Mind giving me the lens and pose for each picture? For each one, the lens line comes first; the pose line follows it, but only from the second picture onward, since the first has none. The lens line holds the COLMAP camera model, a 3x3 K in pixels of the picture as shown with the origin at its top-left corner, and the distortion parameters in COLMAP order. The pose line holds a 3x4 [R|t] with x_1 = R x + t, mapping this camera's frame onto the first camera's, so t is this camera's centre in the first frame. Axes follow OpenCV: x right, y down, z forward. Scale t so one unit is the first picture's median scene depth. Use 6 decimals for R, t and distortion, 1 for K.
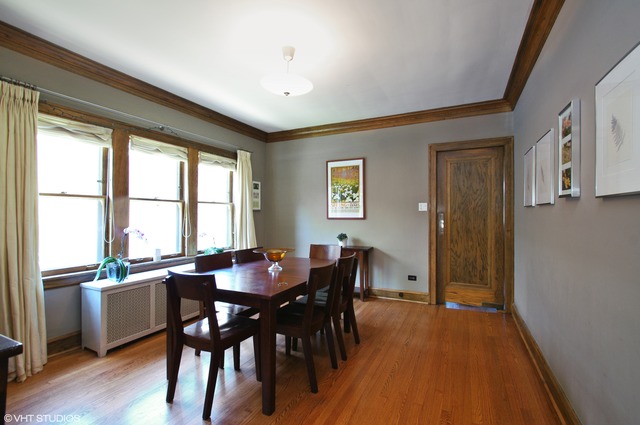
lens RADIAL K [[296.4, 0, 320.7], [0, 296.4, 217.6], [0, 0, 1]] dist [0.001304, 0.000415]
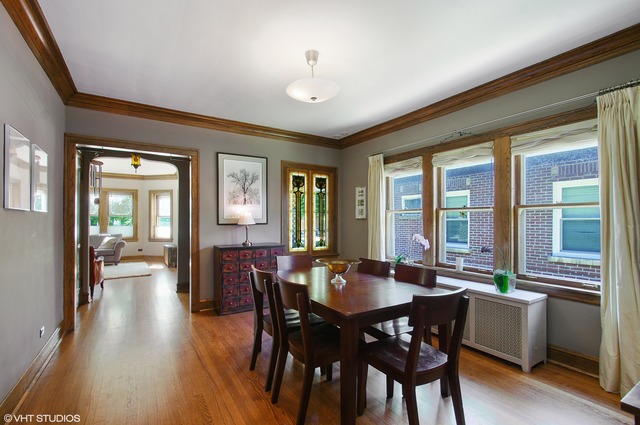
lens RADIAL K [[296.4, 0, 320.7], [0, 296.4, 217.6], [0, 0, 1]] dist [0.001304, 0.000415]
pose [[-0.527052, -0.019225, -0.849616, 0.558377], [-0.015134, 0.999798, -0.013235, -0.009061], [0.849698, 0.005883, -0.527236, 1.203373]]
